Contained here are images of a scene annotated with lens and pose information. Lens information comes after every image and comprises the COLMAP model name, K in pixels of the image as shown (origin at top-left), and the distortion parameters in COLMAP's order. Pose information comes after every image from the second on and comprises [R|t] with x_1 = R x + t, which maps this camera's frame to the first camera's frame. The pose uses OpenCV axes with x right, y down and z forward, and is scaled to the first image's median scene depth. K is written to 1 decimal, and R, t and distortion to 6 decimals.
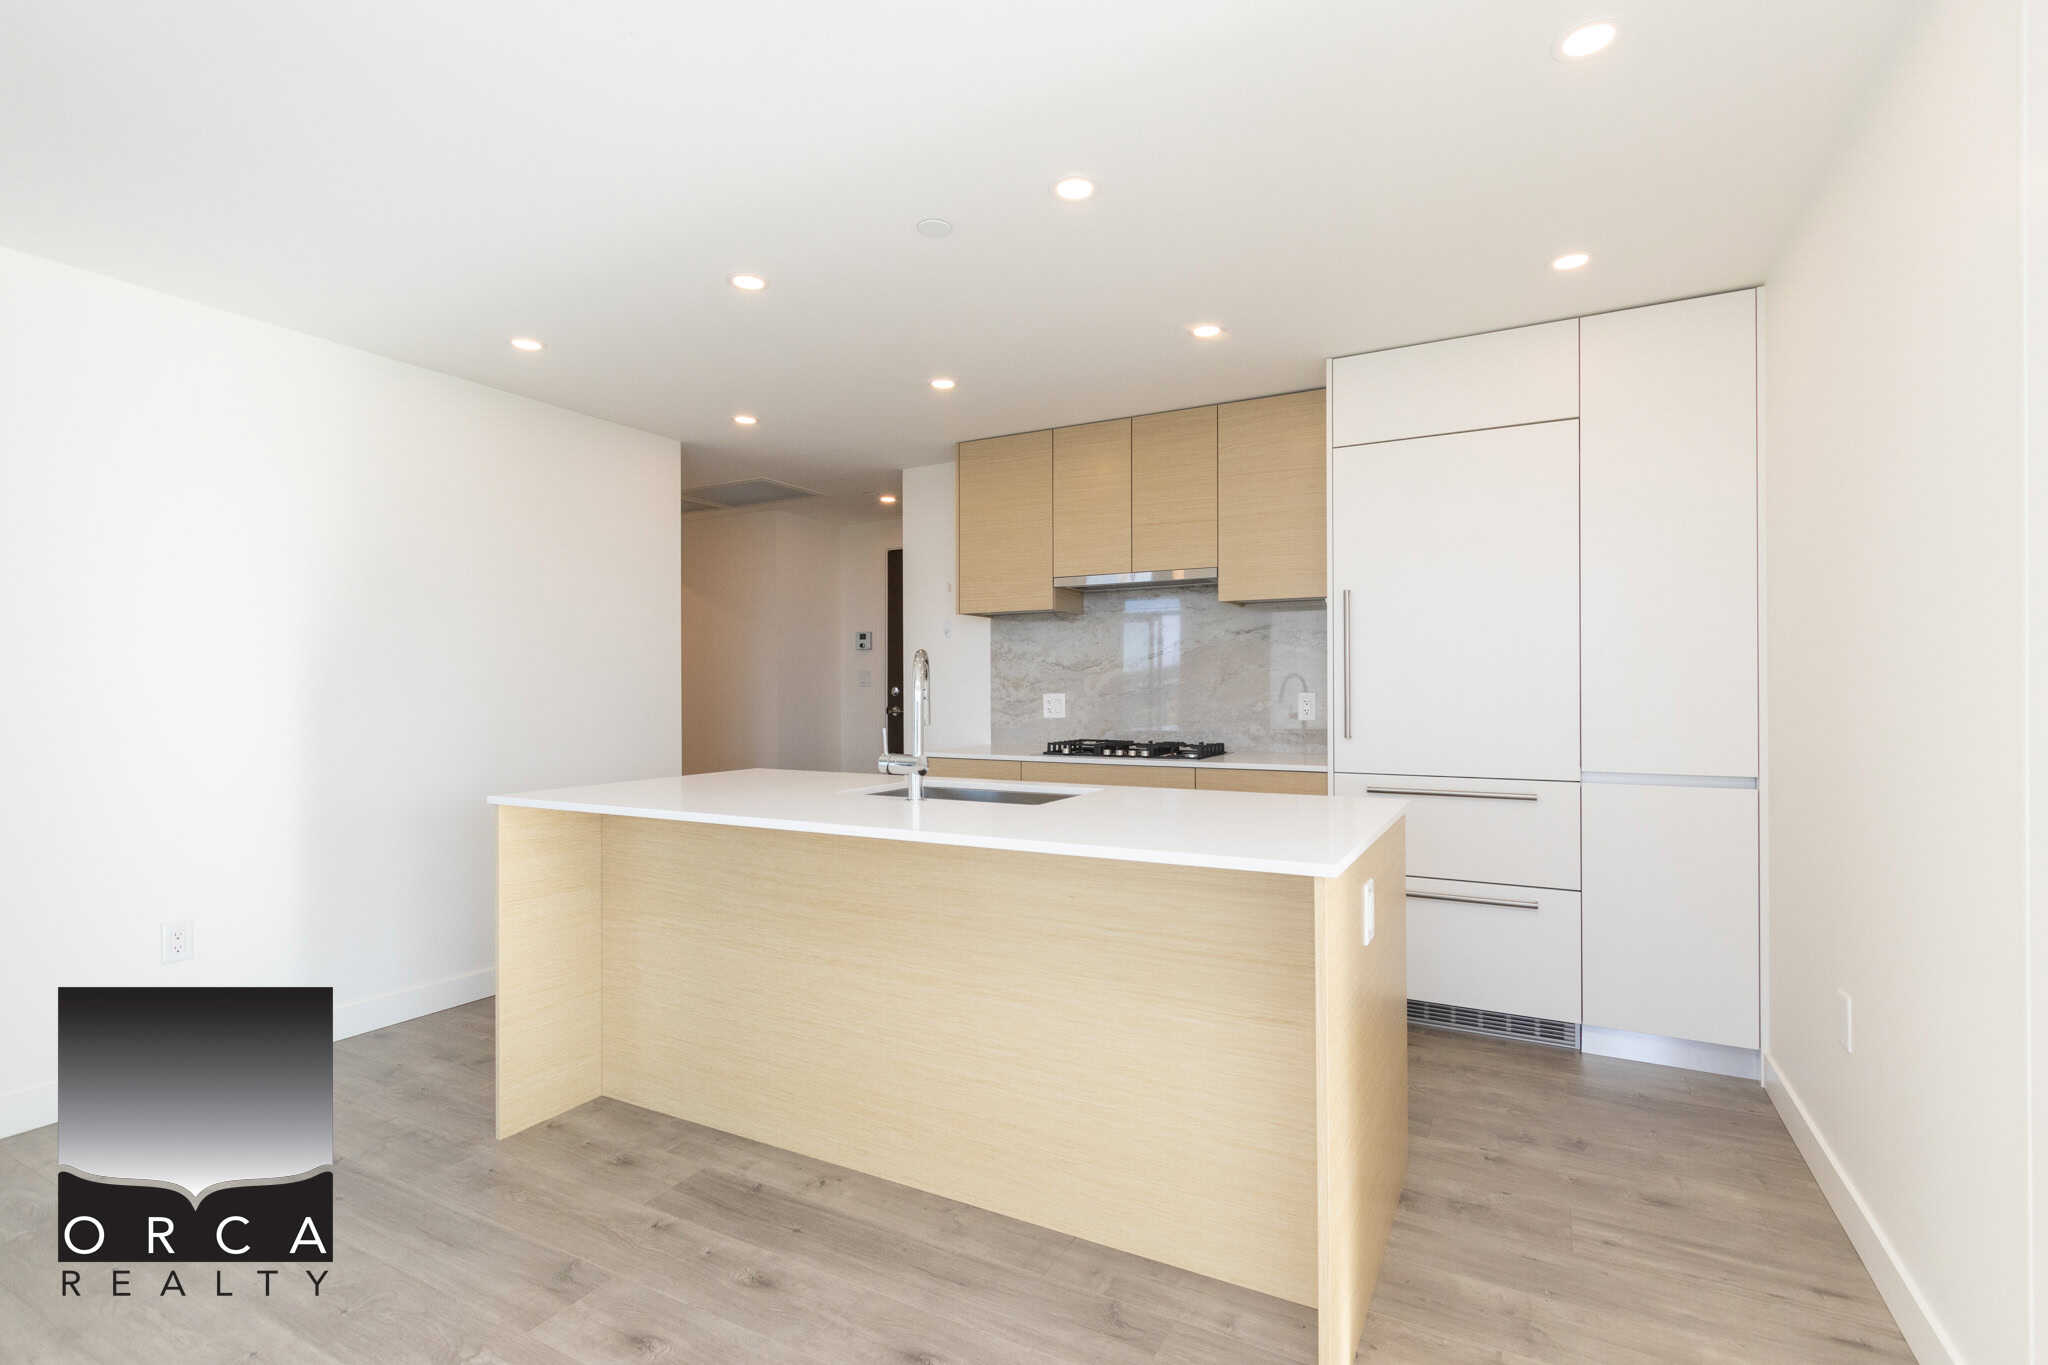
lens RADIAL K [[933.4, 0, 1044.4], [0, 933.4, 685.1], [0, 0, 1]] dist [0.003604, -0.000298]
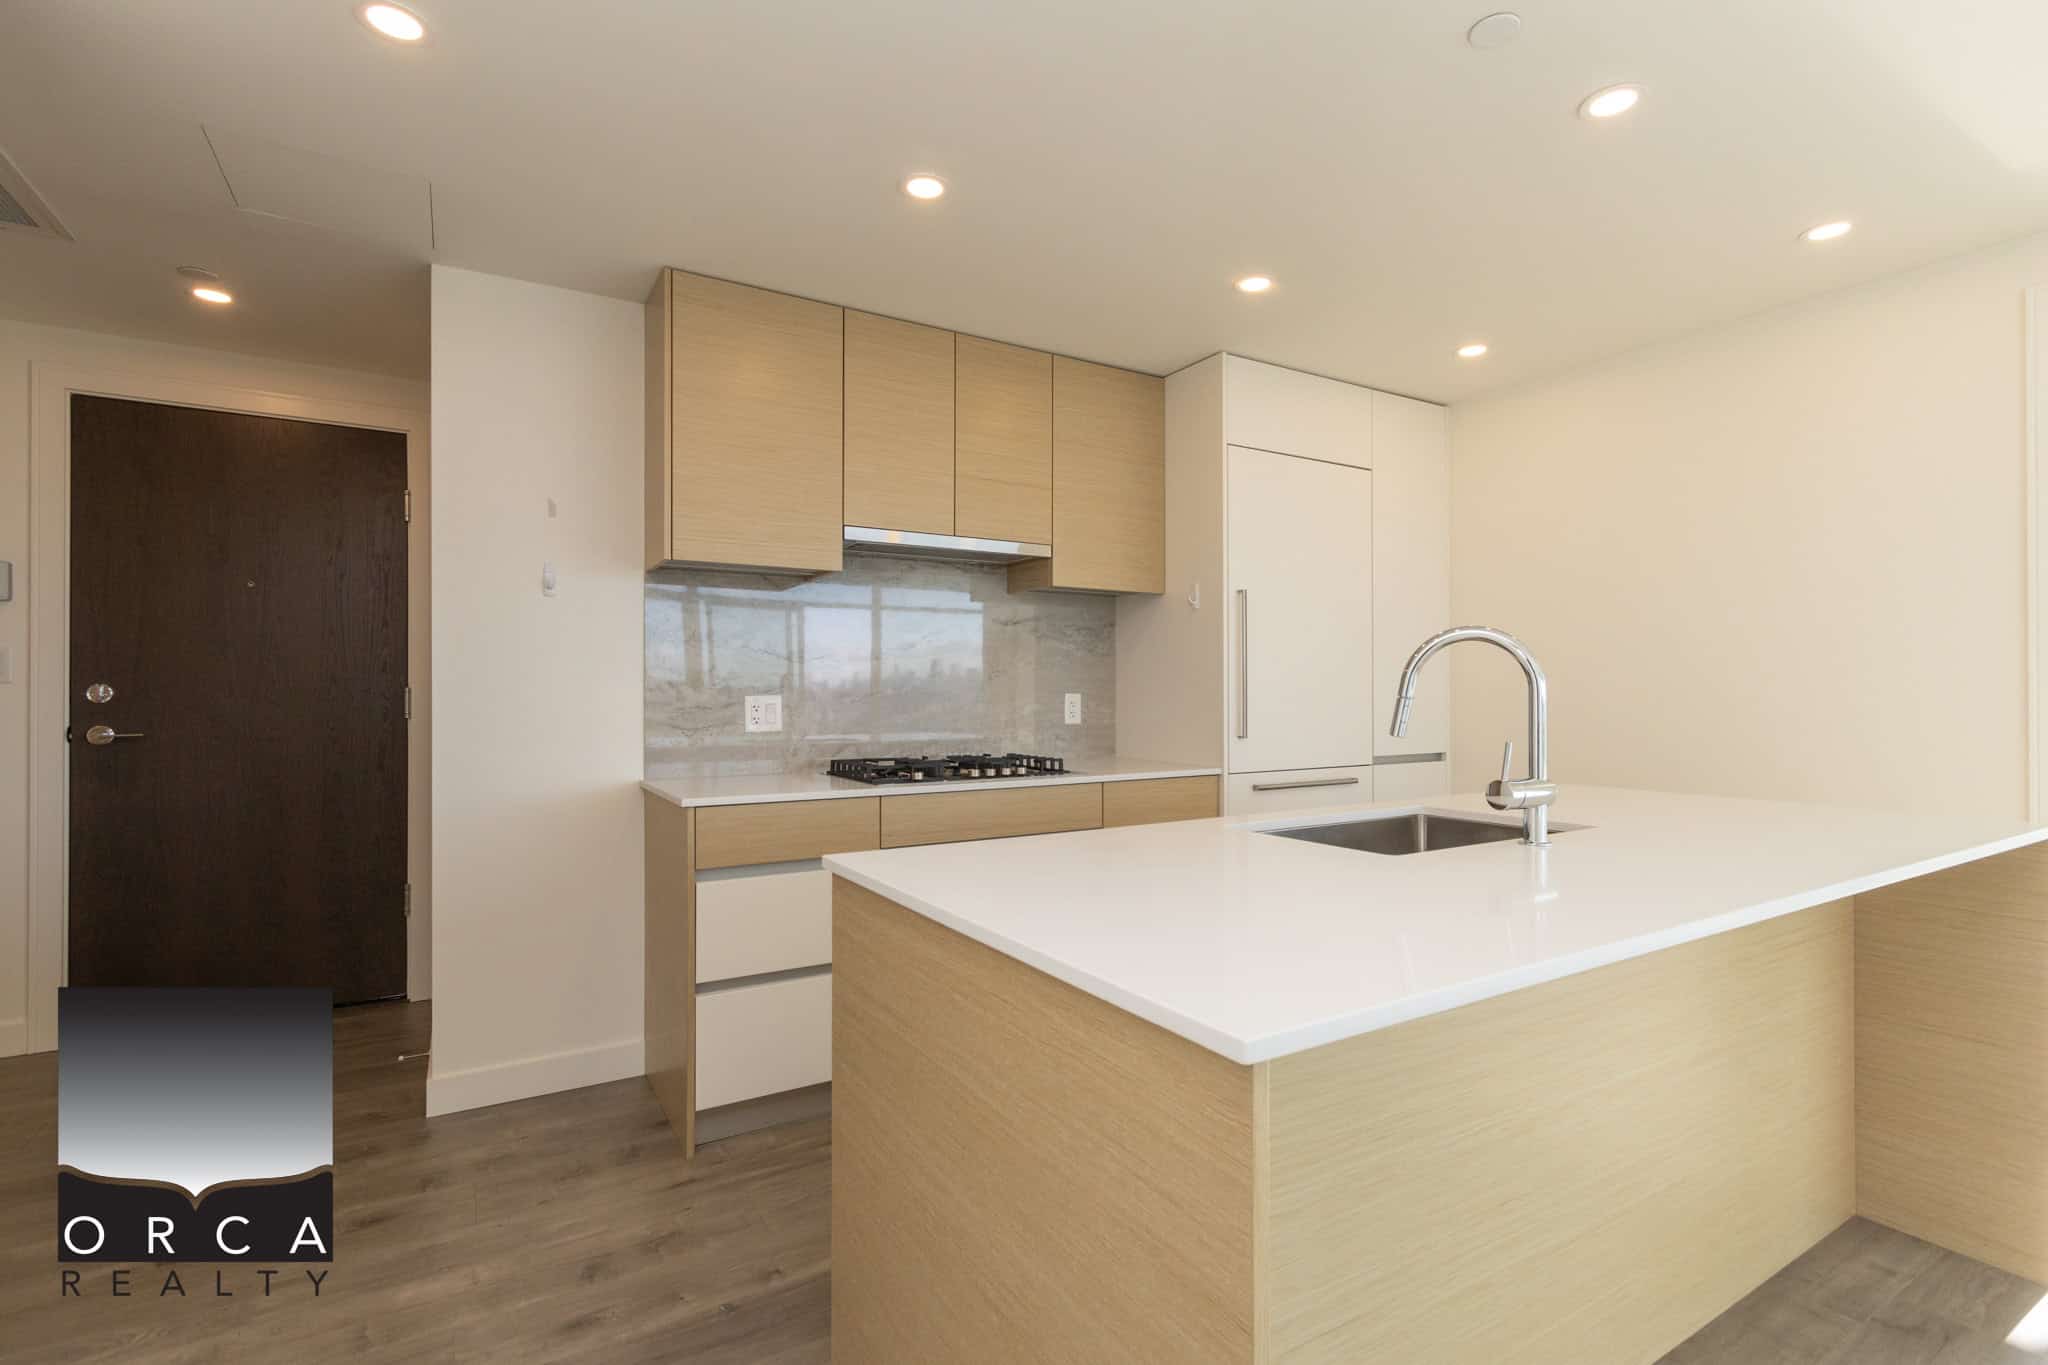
lens RADIAL K [[950.6, 0, 1039.6], [0, 950.6, 687.6], [0, 0, 1]] dist [0.003887, -0.000001]
pose [[0.512848, 0.005355, 0.858463, -0.663617], [-0.004314, 0.999984, -0.003661, 0.007132], [-0.858468, -0.001826, 0.512863, 0.671857]]
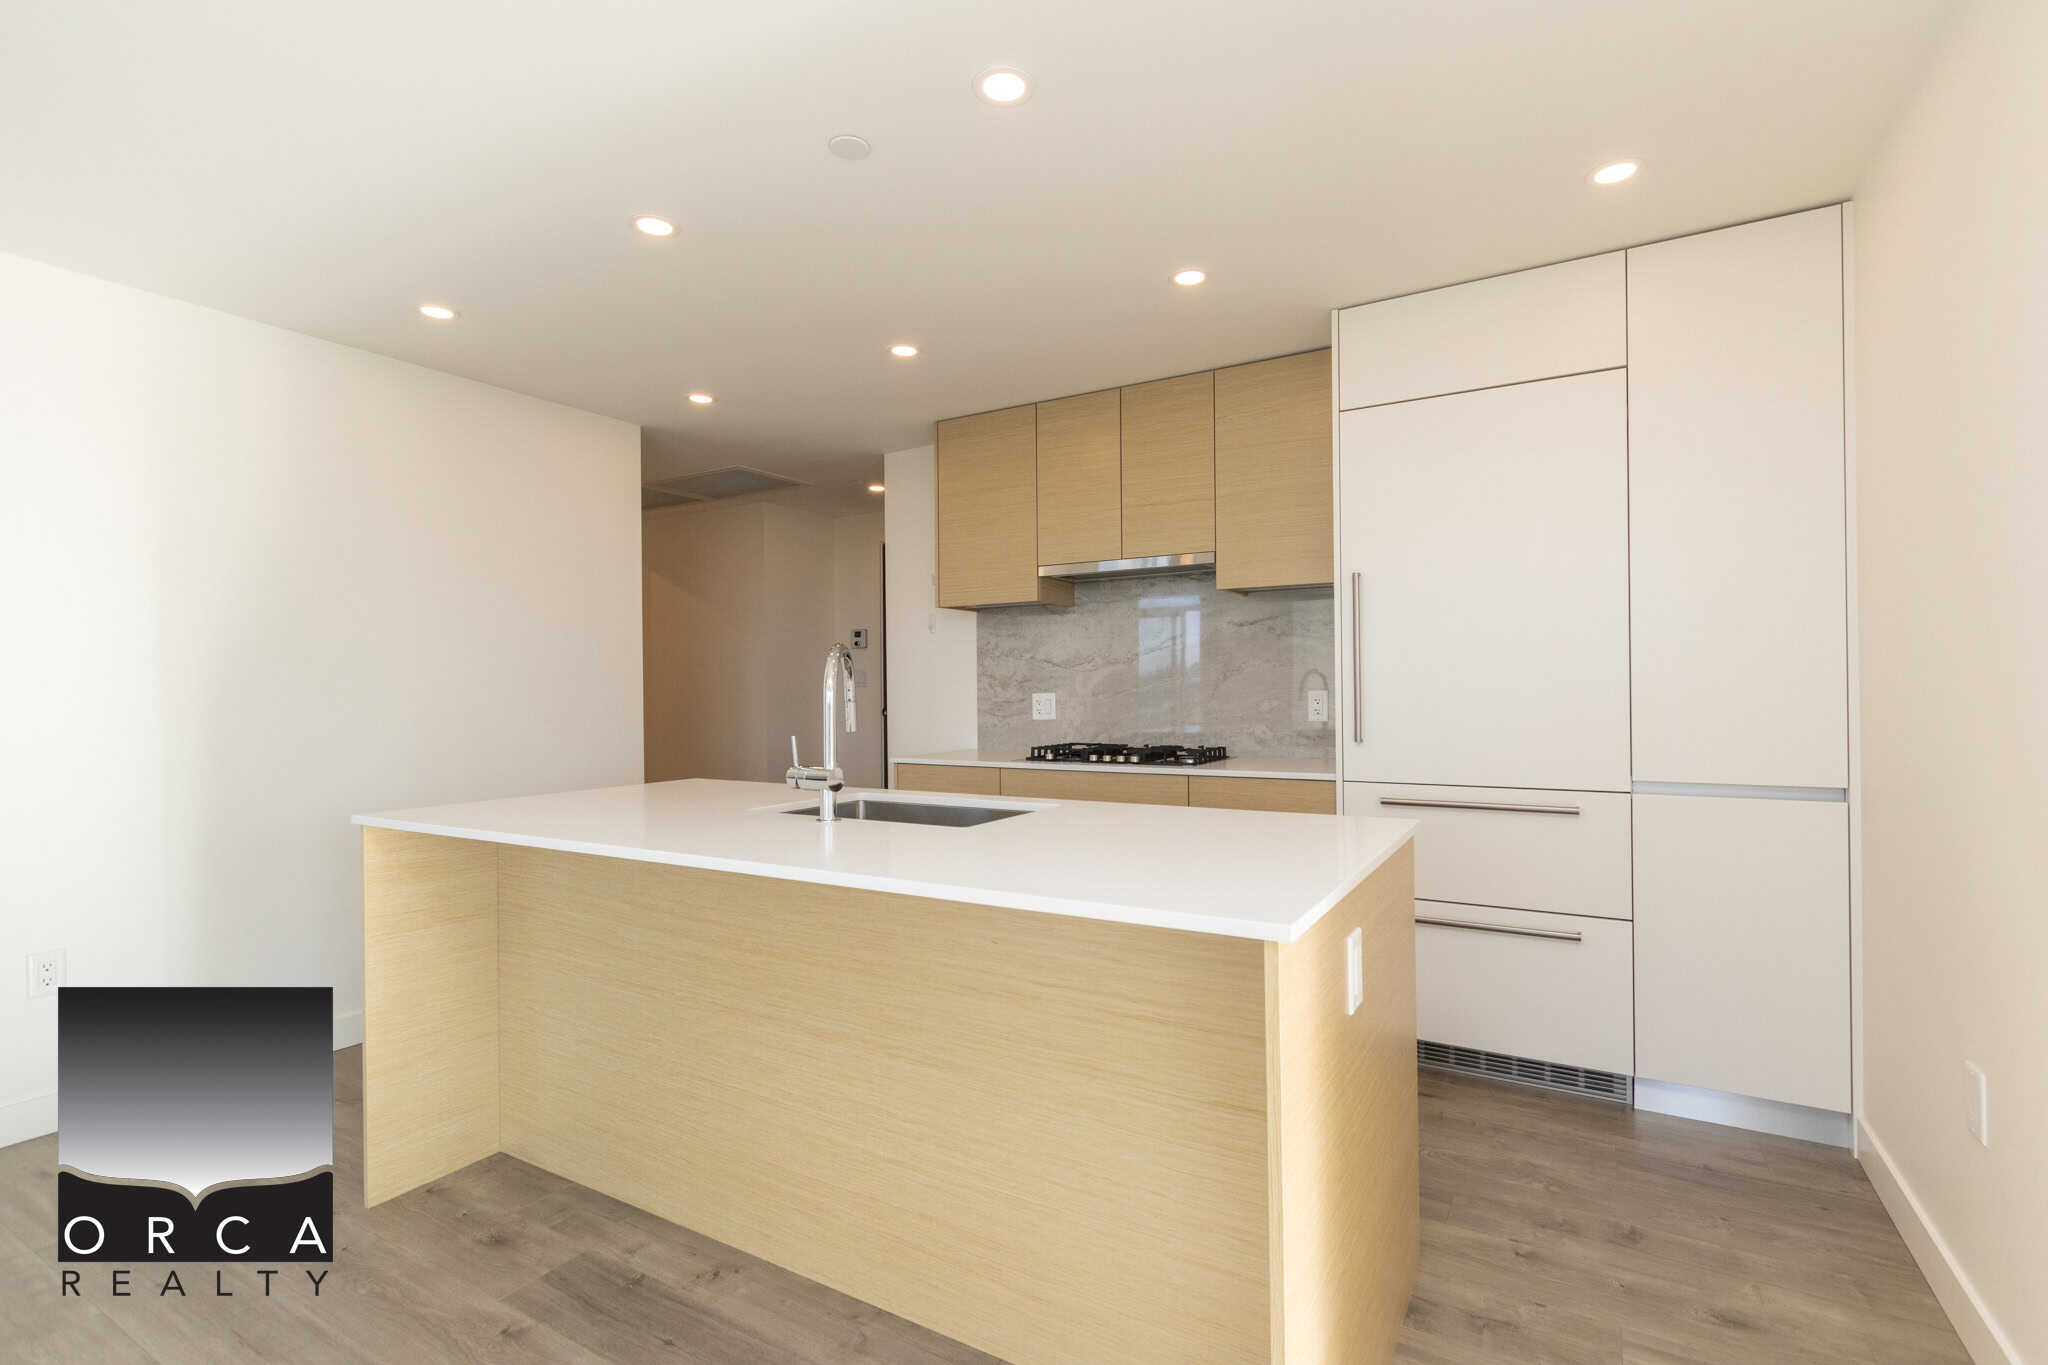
lens RADIAL K [[933.4, 0, 1044.4], [0, 933.4, 685.1], [0, 0, 1]] dist [0.003604, -0.000298]
pose [[0.999205, -0.006786, -0.039276, 0.065785], [0.006826, 0.999976, 0.000906, 0.000423], [0.039269, -0.001173, 0.999228, 0.114014]]
